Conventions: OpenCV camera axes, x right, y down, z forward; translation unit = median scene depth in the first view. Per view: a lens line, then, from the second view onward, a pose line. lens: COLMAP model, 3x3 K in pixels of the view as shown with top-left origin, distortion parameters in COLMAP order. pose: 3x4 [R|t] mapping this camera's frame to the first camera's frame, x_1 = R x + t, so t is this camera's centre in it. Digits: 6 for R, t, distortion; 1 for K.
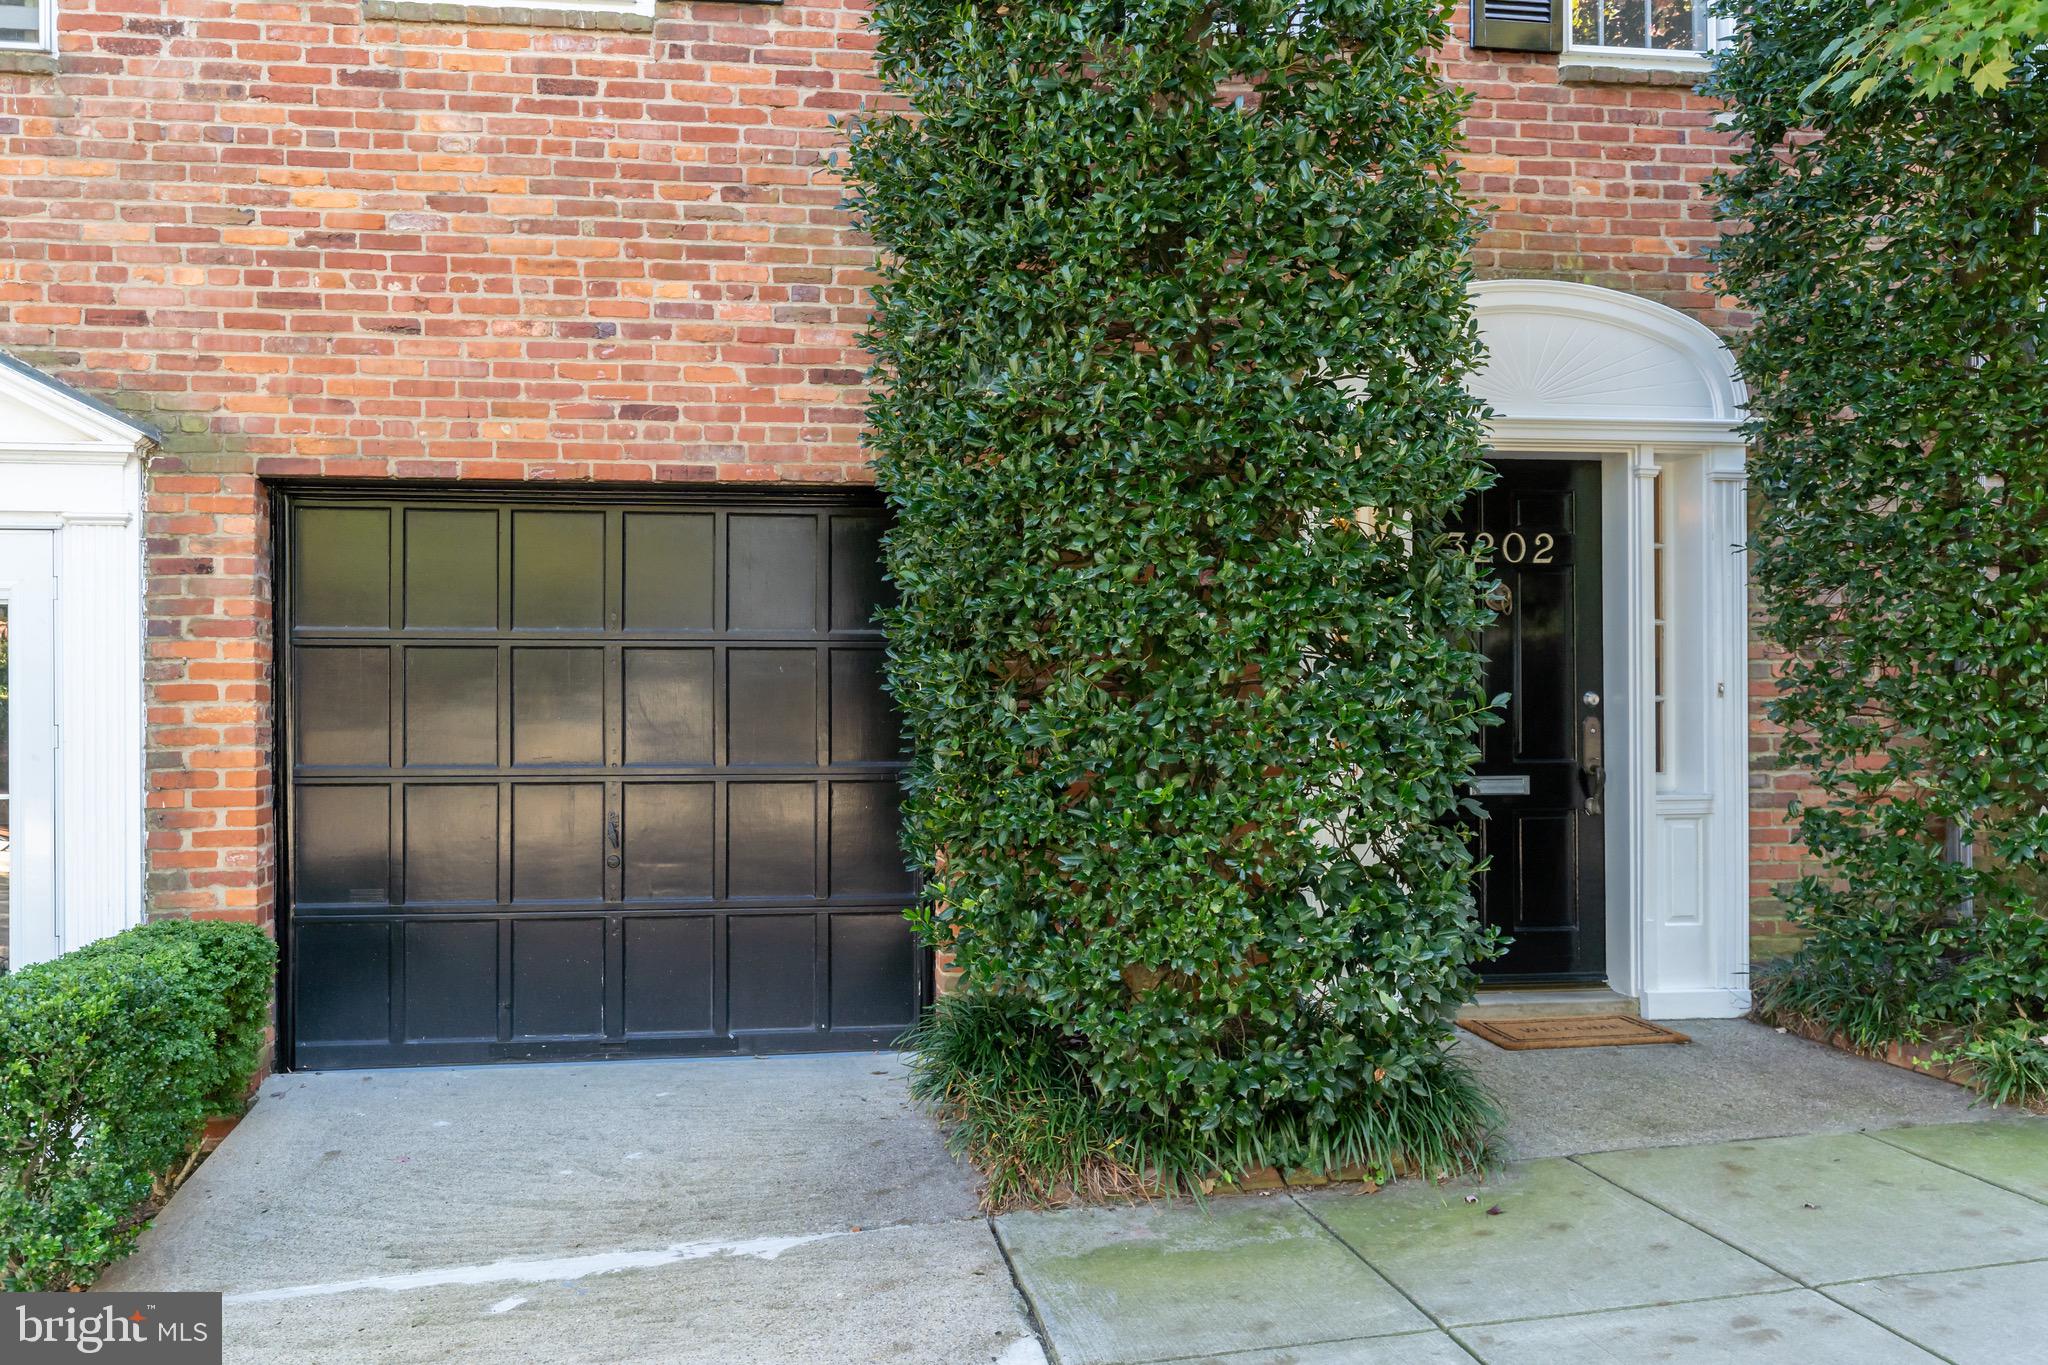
lens RADIAL K [[1501.1, 0, 1015.9], [0, 1501.1, 686.2], [0, 0, 1]] dist [-0.003261, -0.002517]
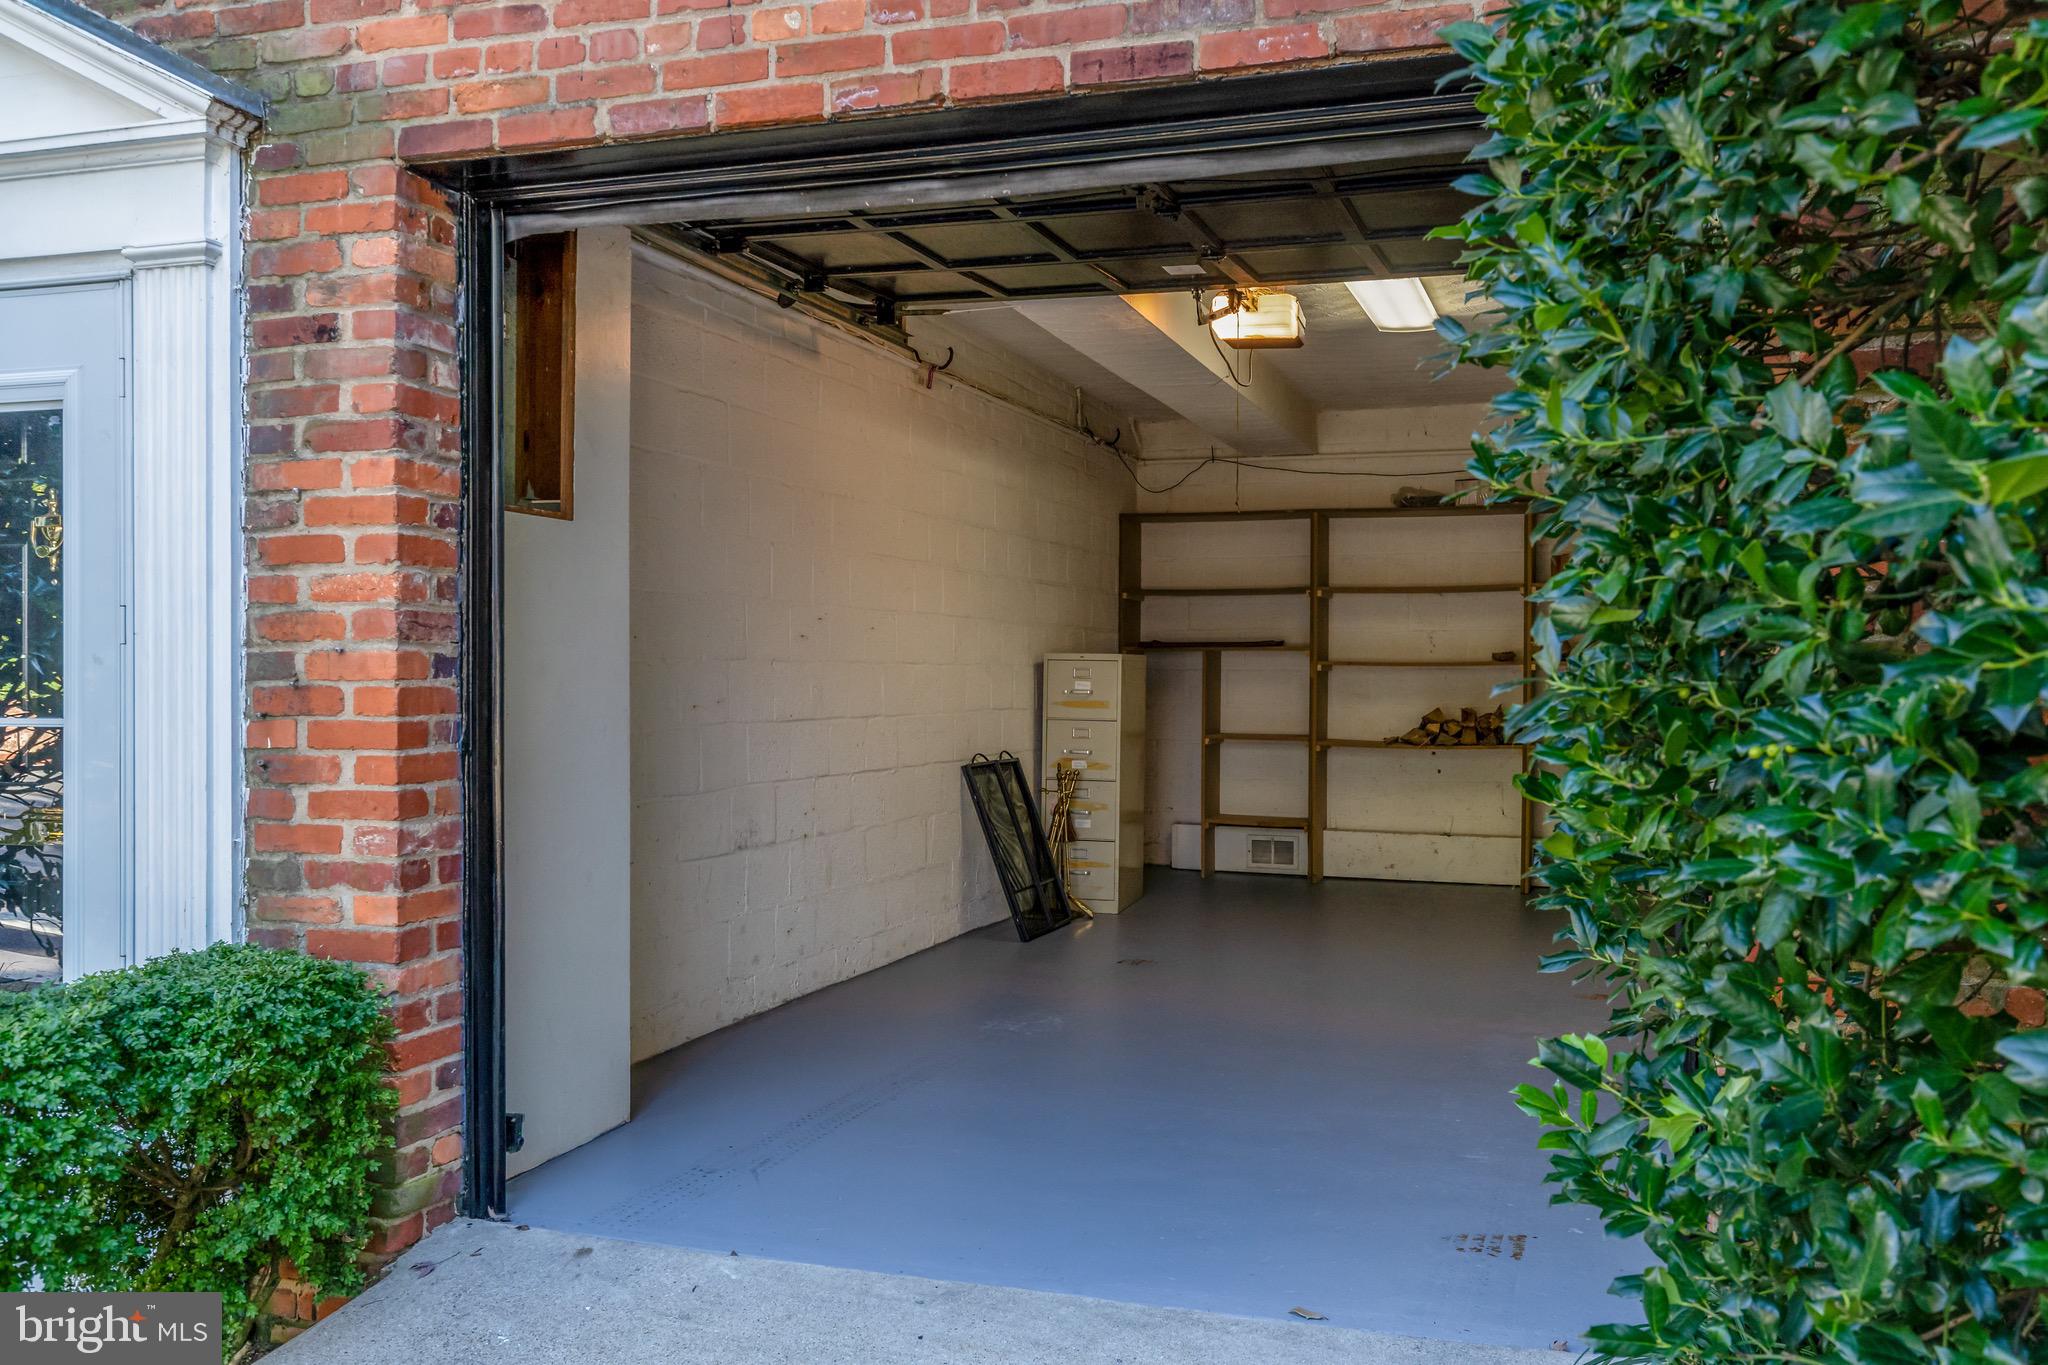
lens RADIAL K [[1794.4, 0, 1023.0], [0, 1794.4, 685.4], [0, 0, 1]] dist [0.014421, -0.001876]
pose [[0.877874, 0.008215, -0.478821, 0.021833], [0.004263, 0.999679, 0.024966, 0.040317], [0.478873, -0.023958, 0.877557, 0.524791]]
